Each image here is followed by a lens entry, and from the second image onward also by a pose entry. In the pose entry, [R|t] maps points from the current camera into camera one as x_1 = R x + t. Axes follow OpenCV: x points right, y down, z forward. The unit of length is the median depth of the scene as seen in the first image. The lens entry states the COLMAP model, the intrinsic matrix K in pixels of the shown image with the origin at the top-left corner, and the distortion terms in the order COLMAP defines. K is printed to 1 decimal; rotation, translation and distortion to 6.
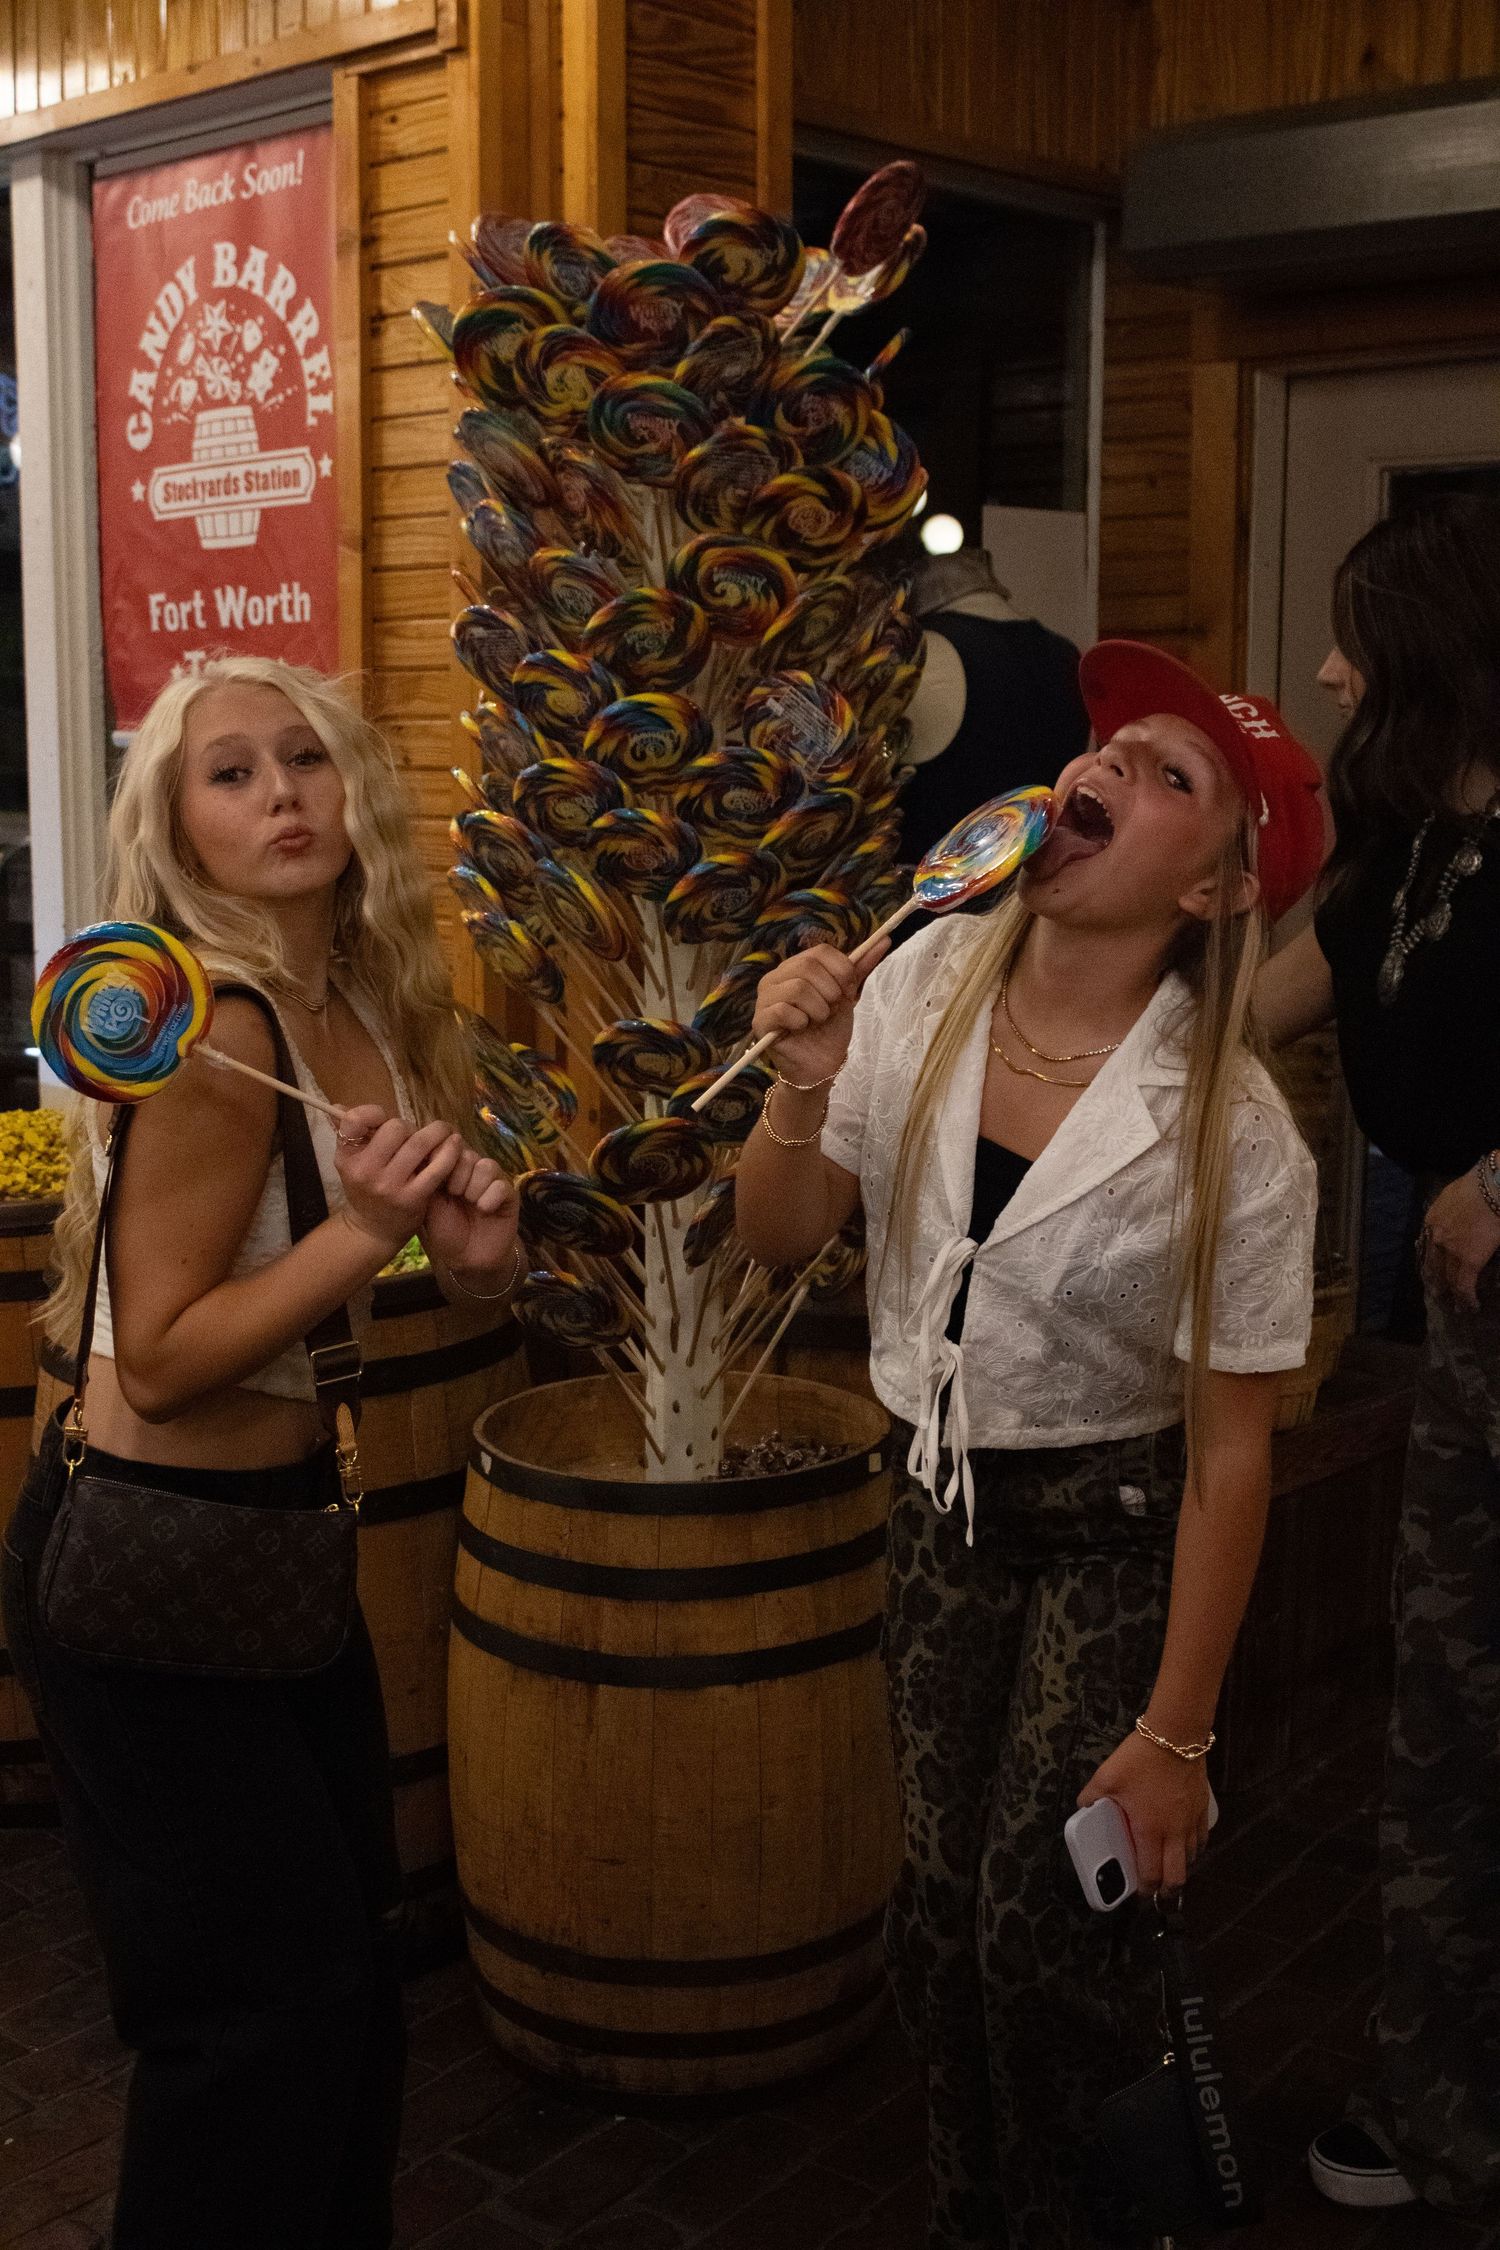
lens RADIAL K [[2474.7, 0, 750.0], [0, 2474.7, 1125.0], [0, 0, 1]] dist [-0.126391, 0.151645]
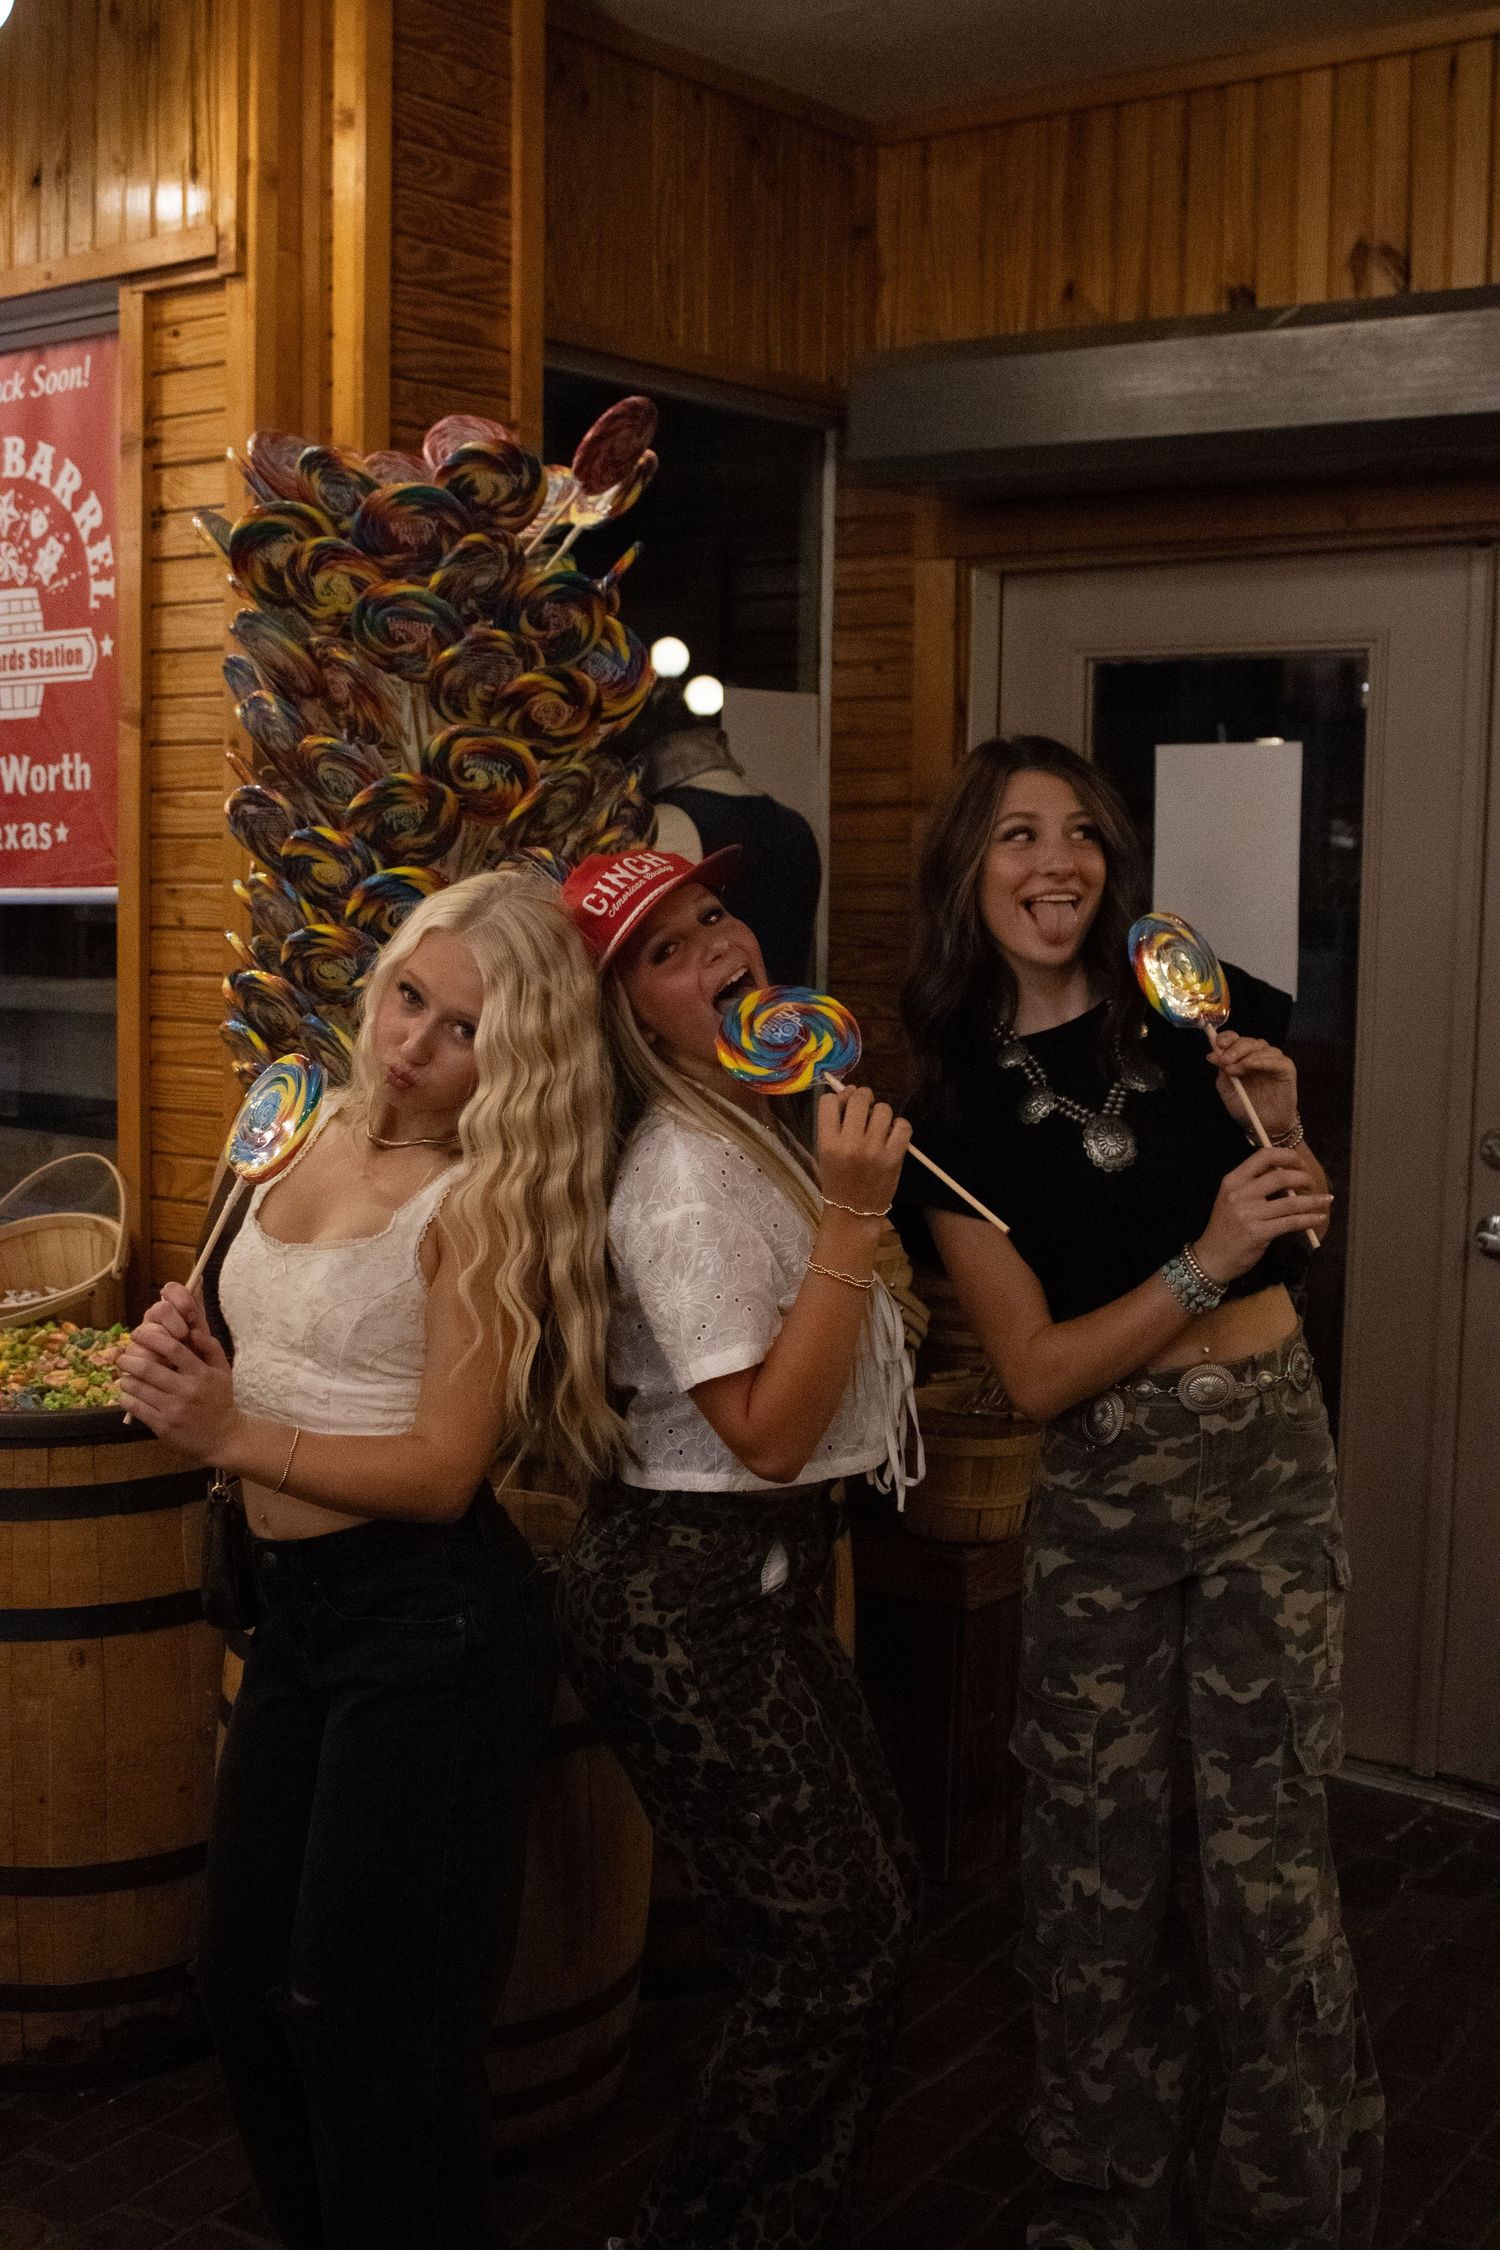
lens RADIAL K [[2474.7, 0, 750.0], [0, 2474.7, 1125.0], [0, 0, 1]] dist [-0.126391, 0.151645]
pose [[0.995561, 0.001600, 0.094105, 0.008641], [0.004151, 0.998137, -0.060879, 0.008701], [-0.094027, 0.060999, 0.993699, -0.102457]]
